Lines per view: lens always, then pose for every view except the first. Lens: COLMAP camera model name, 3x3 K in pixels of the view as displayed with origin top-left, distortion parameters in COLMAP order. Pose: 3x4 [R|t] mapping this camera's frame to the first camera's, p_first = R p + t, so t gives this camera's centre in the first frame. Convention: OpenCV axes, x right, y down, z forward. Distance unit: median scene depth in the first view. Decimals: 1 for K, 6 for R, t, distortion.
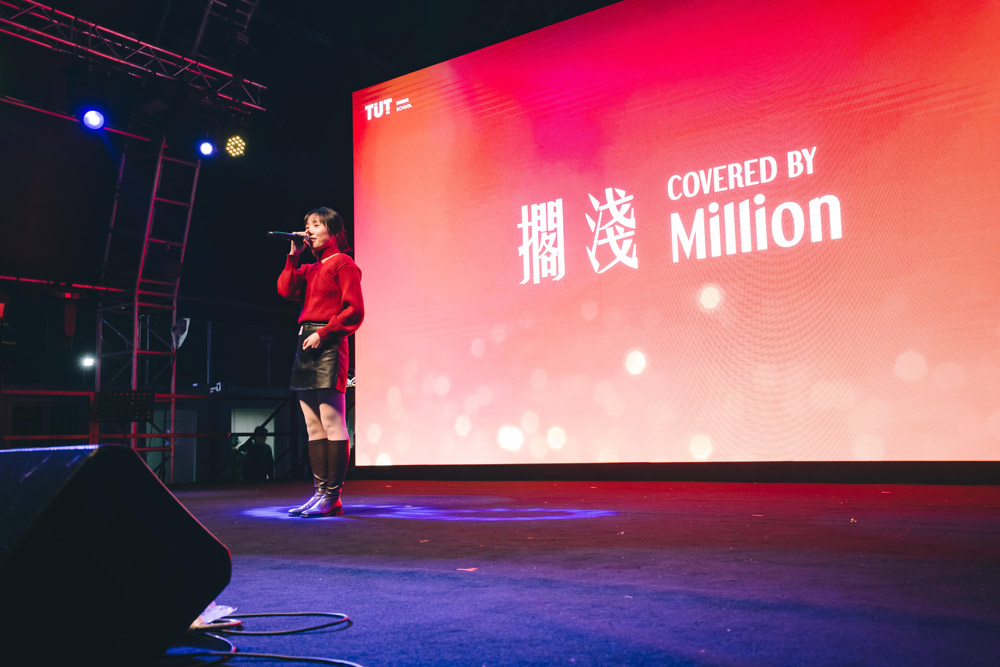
lens RADIAL K [[974.9, 0, 501.0], [0, 974.9, 327.1], [0, 0, 1]] dist [0.090982, 0.036653]
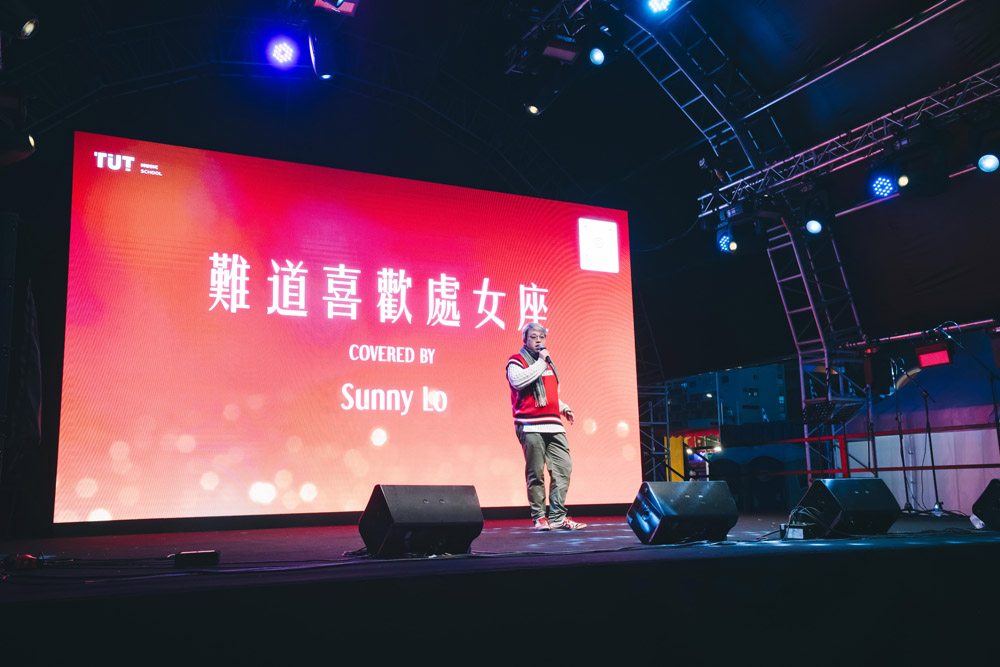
lens RADIAL K [[969.3, 0, 494.5], [0, 969.3, 337.0], [0, 0, 1]] dist [0.079211, 0.025254]
pose [[0.430893, 0.160441, 0.888026, -0.907895], [-0.096924, 0.986604, -0.131222, 0.053709], [-0.897183, -0.029528, 0.440671, 0.225359]]
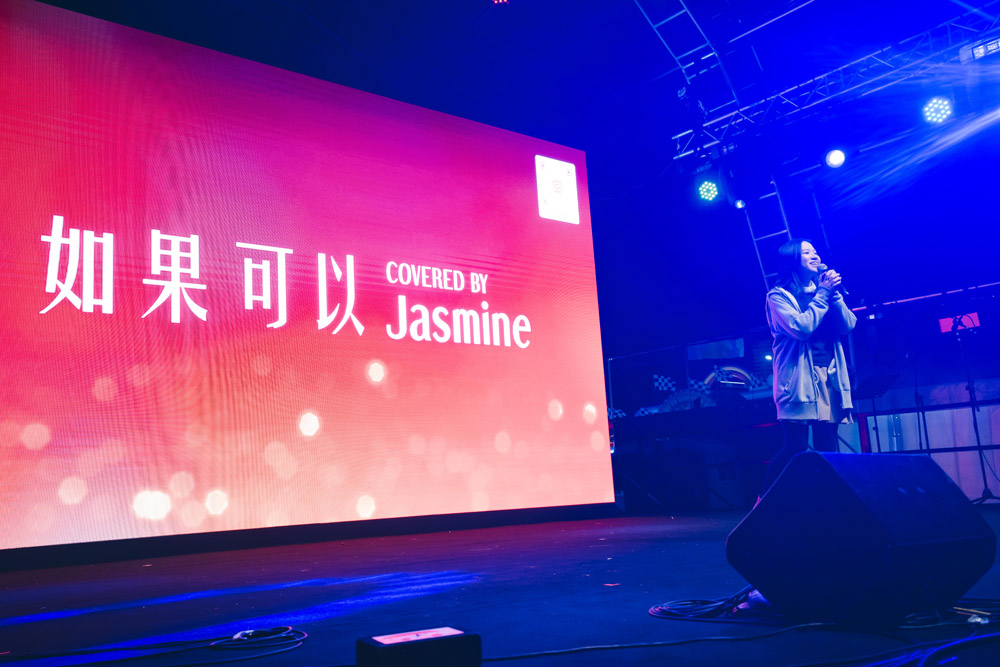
lens RADIAL K [[969.3, 0, 494.5], [0, 969.3, 337.0], [0, 0, 1]] dist [0.079211, 0.025254]
pose [[0.228685, 0.168737, 0.958765, -0.706772], [-0.066979, 0.985257, -0.157424, 0.082259], [-0.971193, -0.028217, 0.236616, 0.509328]]
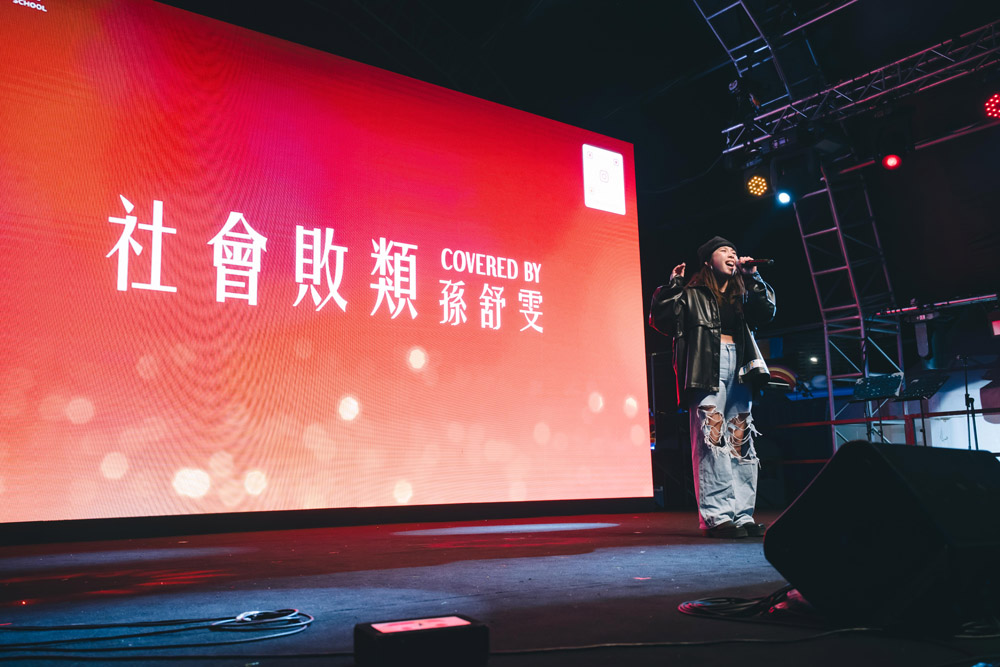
lens RADIAL K [[953.7, 0, 503.7], [0, 953.7, 337.2], [0, 0, 1]] dist [0.070213, 0.035465]
pose [[0.261239, 0.169786, 0.950225, -0.687126], [-0.099308, 0.983913, -0.148503, 0.083978], [-0.960152, -0.055570, 0.273898, 0.508910]]
